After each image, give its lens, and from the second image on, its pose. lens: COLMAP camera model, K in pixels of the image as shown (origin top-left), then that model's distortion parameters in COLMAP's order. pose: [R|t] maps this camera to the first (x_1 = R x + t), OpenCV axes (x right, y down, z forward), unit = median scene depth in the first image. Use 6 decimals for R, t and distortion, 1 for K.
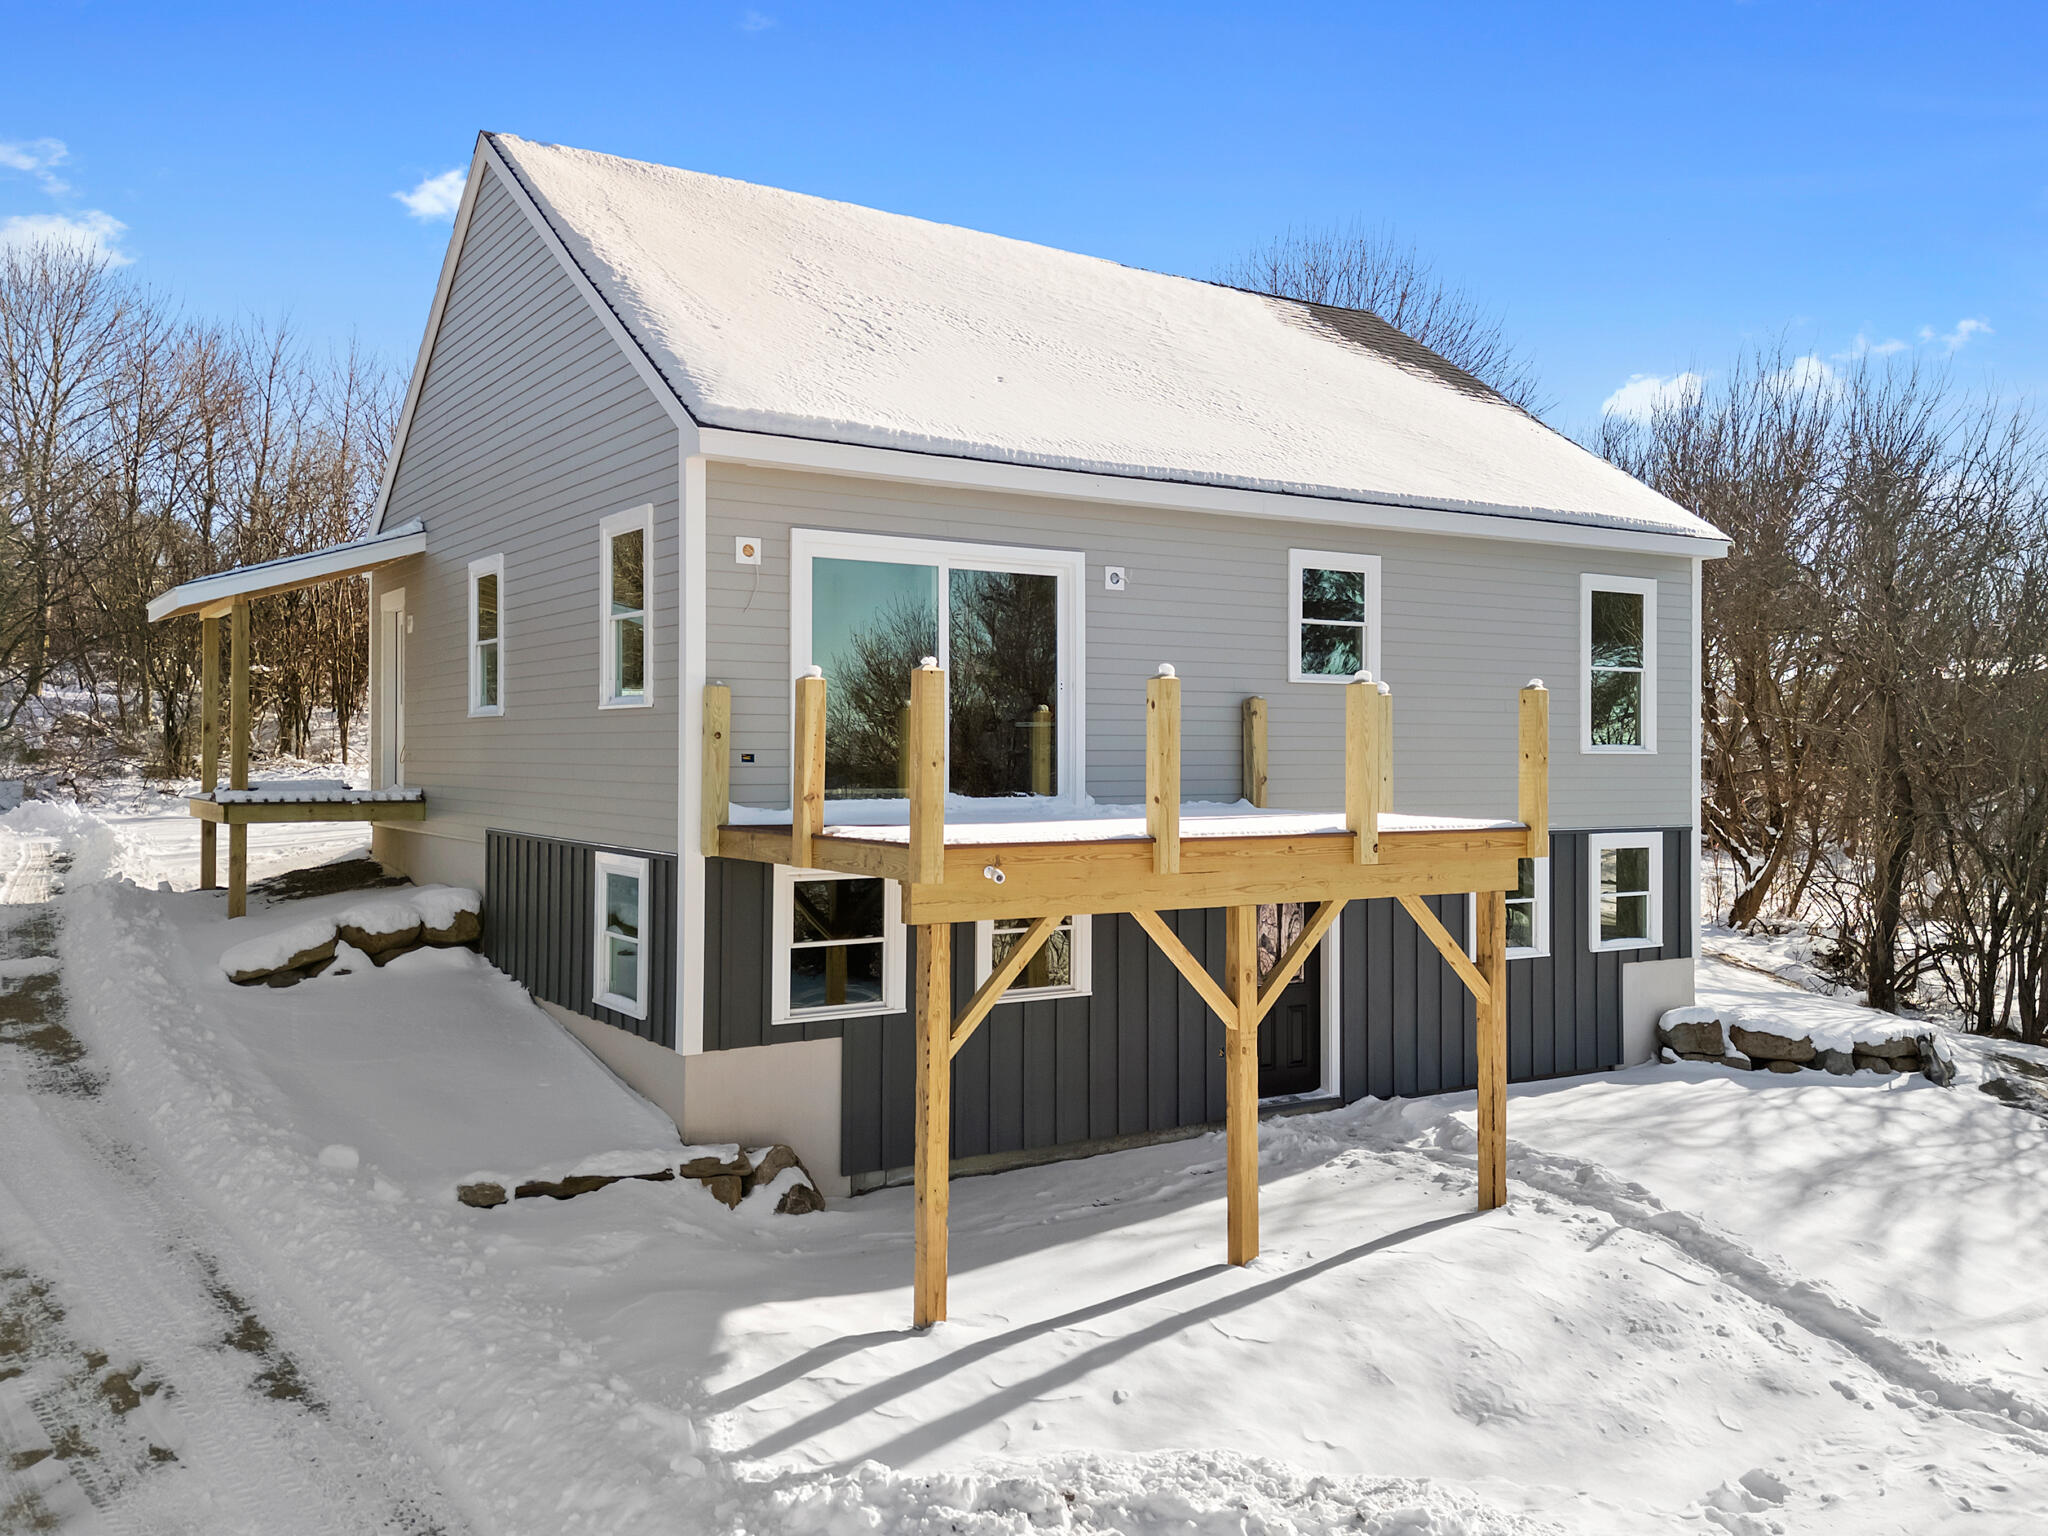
lens RADIAL K [[1708.7, 0, 1059.1], [0, 1708.7, 742.1], [0, 0, 1]] dist [0.060083, -0.051910]
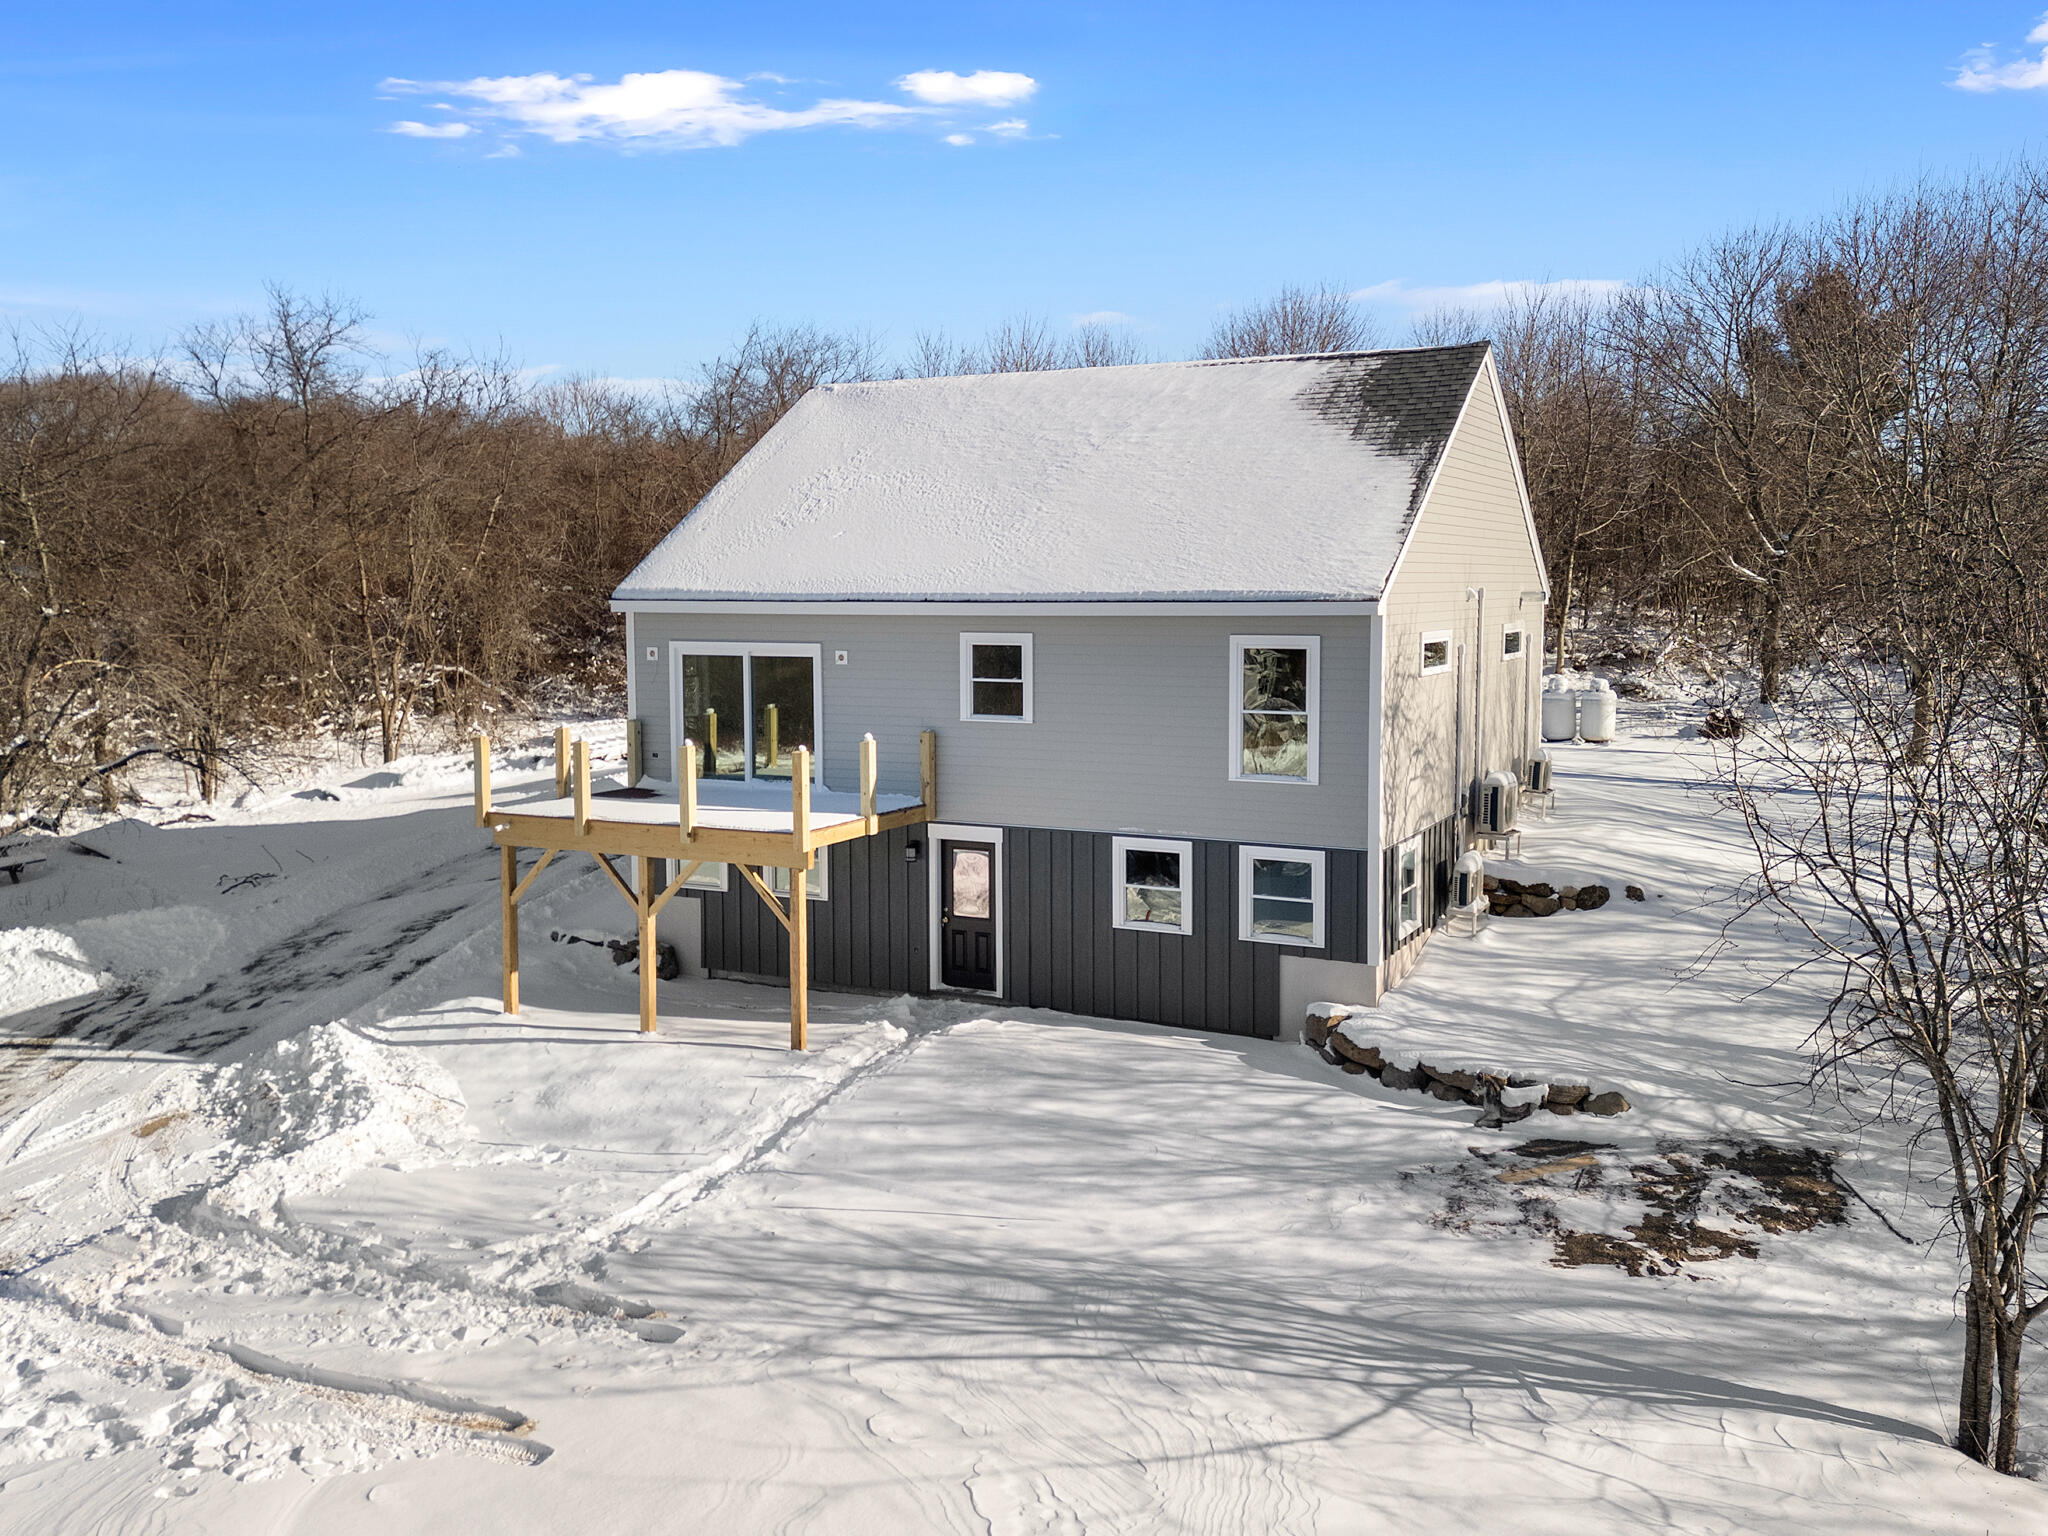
lens RADIAL K [[1738.6, 0, 1027.1], [0, 1738.6, 722.3], [0, 0, 1]] dist [0.090704, -0.099575]
pose [[0.497603, 0.063913, -0.865047, 1.696216], [0.009624, 0.996814, 0.079184, -0.175169], [0.867351, -0.047727, 0.495402, 0.325117]]
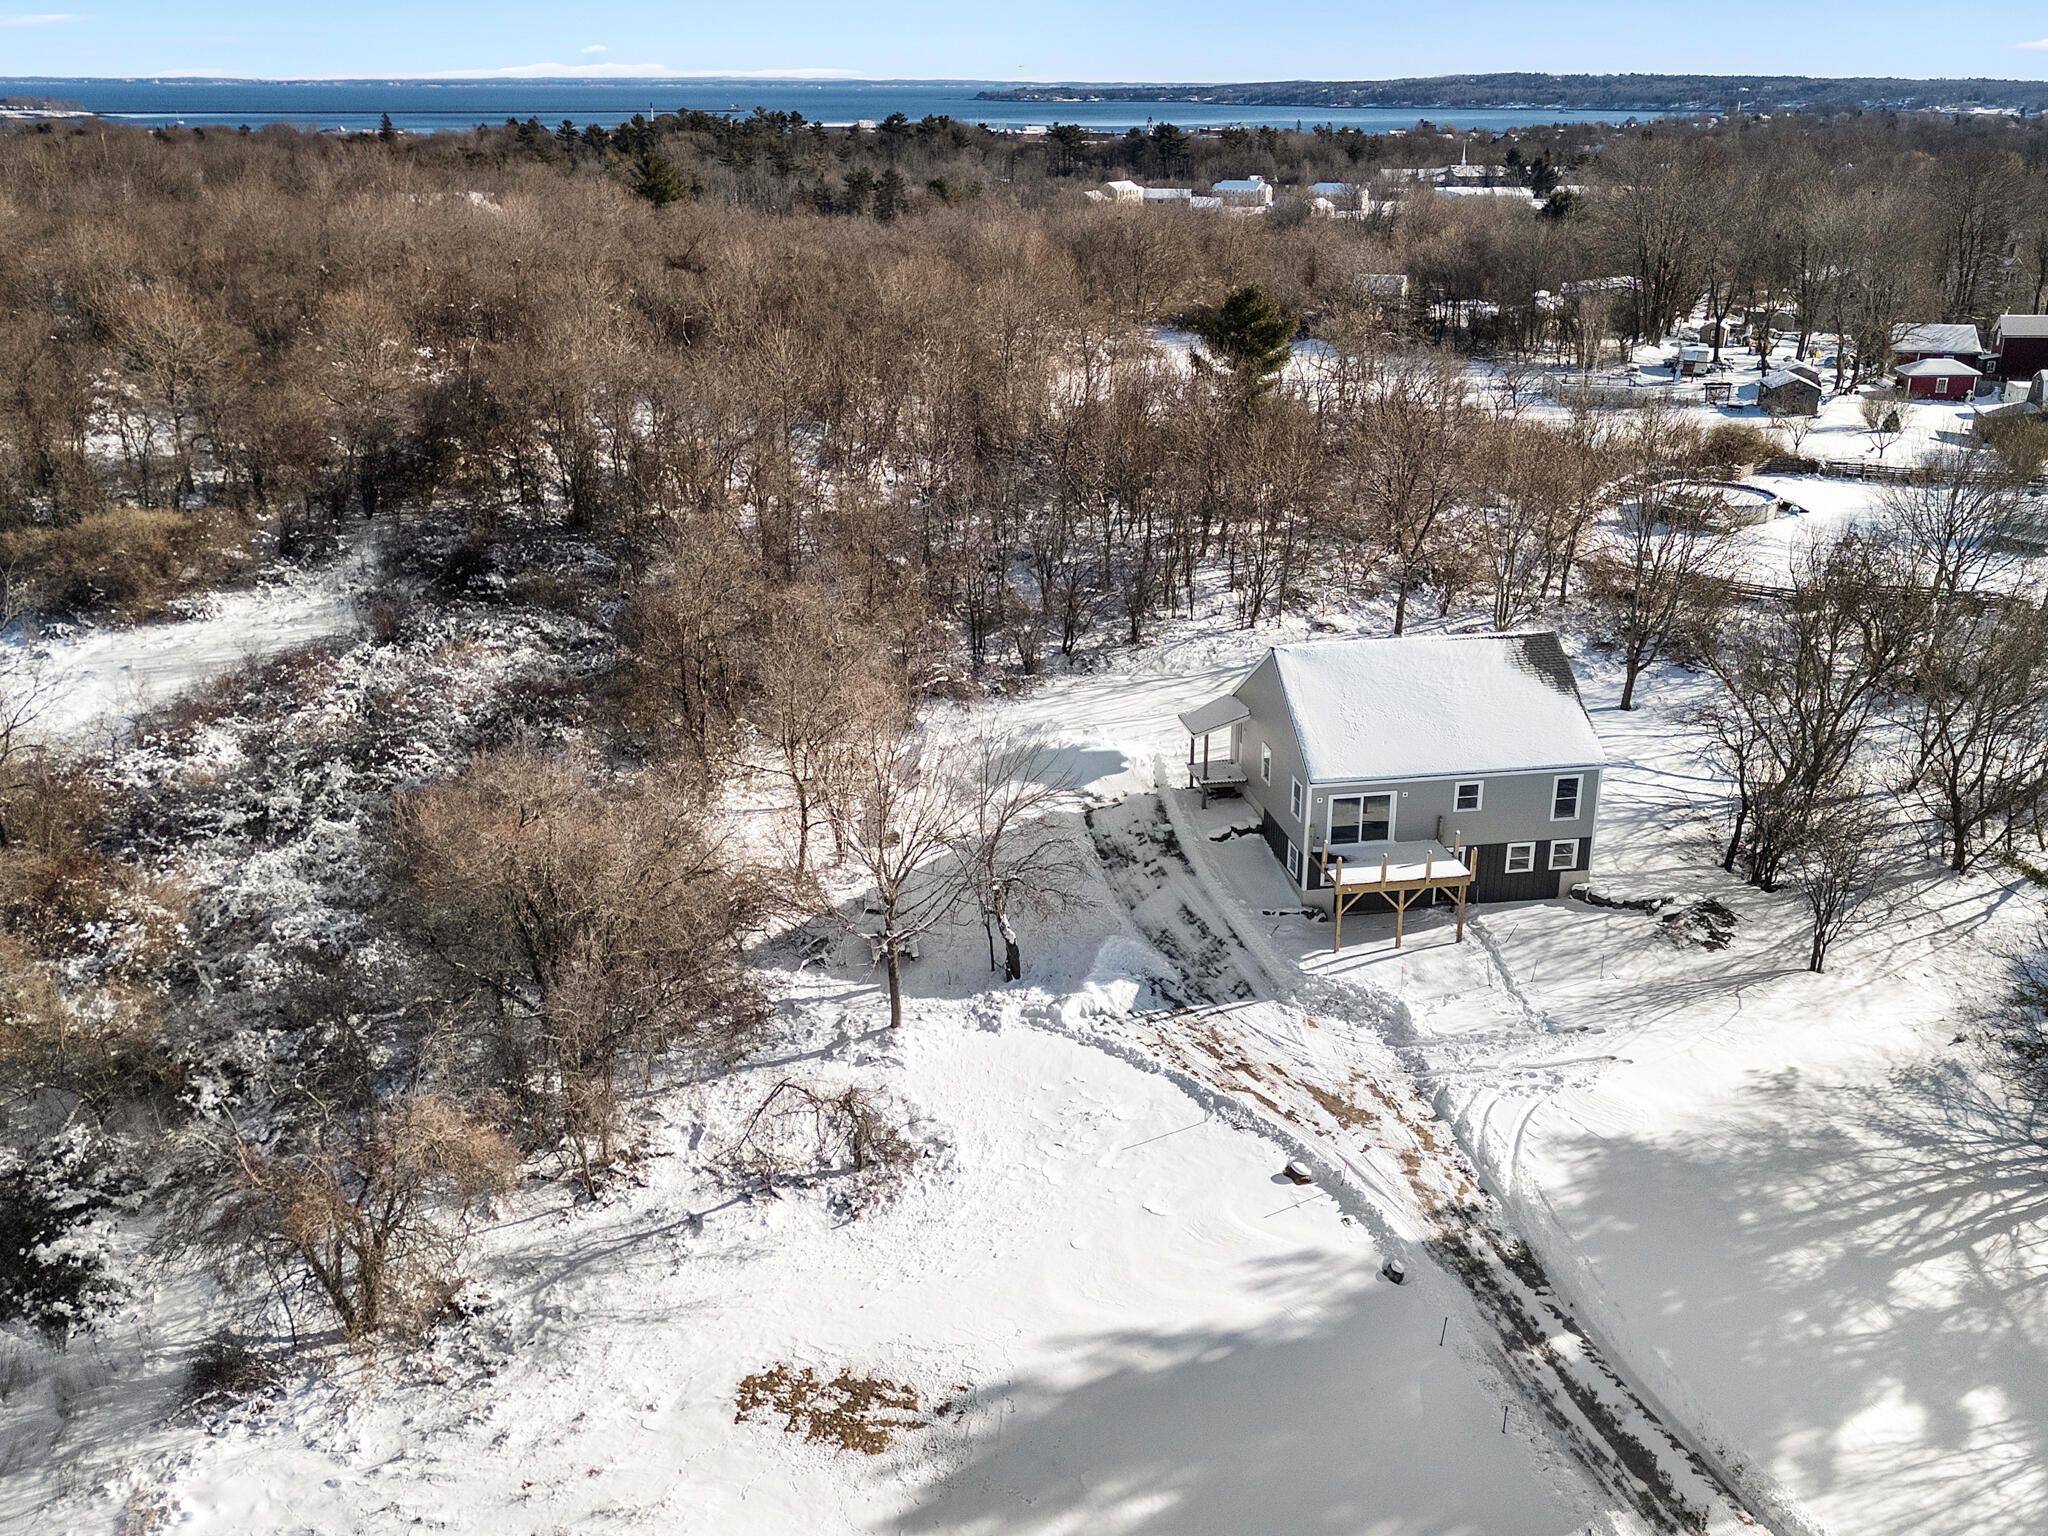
lens RADIAL K [[1820.1, 0, 1024.0], [0, 1820.1, 768.0], [0, 0, 1]] dist [0.128991, -0.245191]
pose [[0.915687, 0.134586, -0.378687, 0.971224], [0.008140, 0.935856, 0.352289, -1.951130], [0.401810, -0.325669, 0.855856, -3.649117]]
